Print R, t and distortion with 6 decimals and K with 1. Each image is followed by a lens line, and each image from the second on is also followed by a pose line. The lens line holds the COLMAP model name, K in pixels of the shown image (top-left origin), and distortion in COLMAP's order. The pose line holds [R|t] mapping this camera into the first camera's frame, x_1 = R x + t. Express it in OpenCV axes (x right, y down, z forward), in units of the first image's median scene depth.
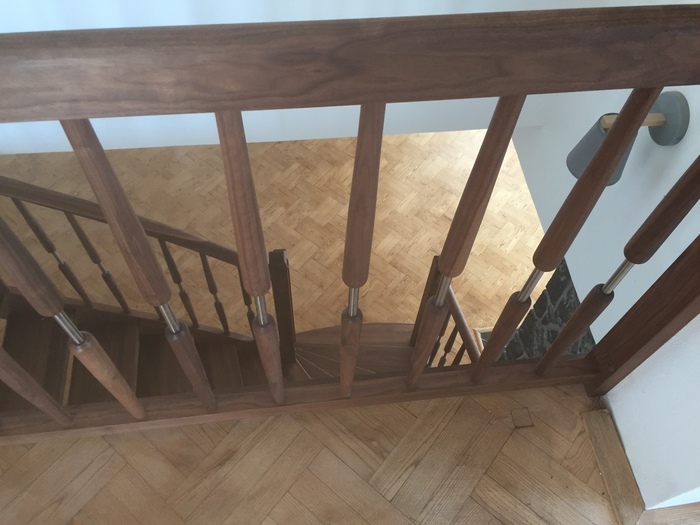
lens RADIAL K [[601.8, 0, 347.7], [0, 601.8, 267.4], [0, 0, 1]] dist [0.062782, -0.068930]
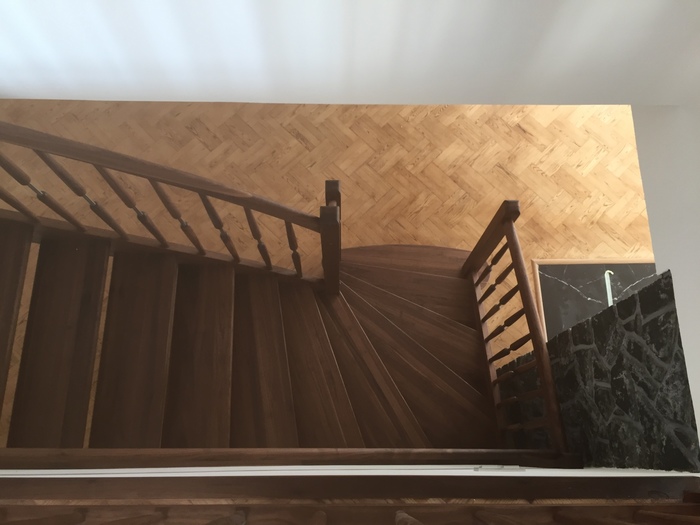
lens RADIAL K [[601.8, 0, 346.1], [0, 601.8, 261.3], [0, 0, 1]] dist [0.062782, -0.068930]
pose [[0.992445, 0.106814, -0.060356, -0.017676], [-0.089283, 0.966204, 0.241822, -0.091674], [0.084146, -0.234607, 0.968442, 0.071666]]
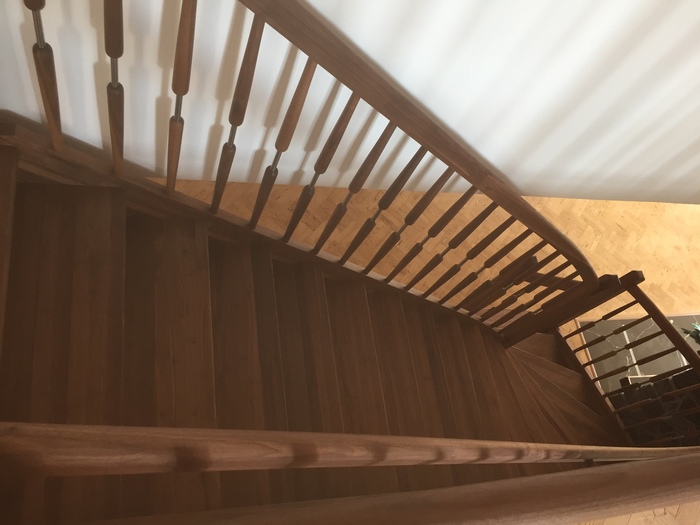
lens RADIAL K [[601.8, 0, 350.3], [0, 601.8, 261.7], [0, 0, 1]] dist [0.062782, -0.068930]
pose [[0.965248, 0.095439, 0.243285, -0.485547], [-0.118448, 0.989590, 0.081741, -0.051033], [-0.232951, -0.107717, 0.966504, -0.026994]]
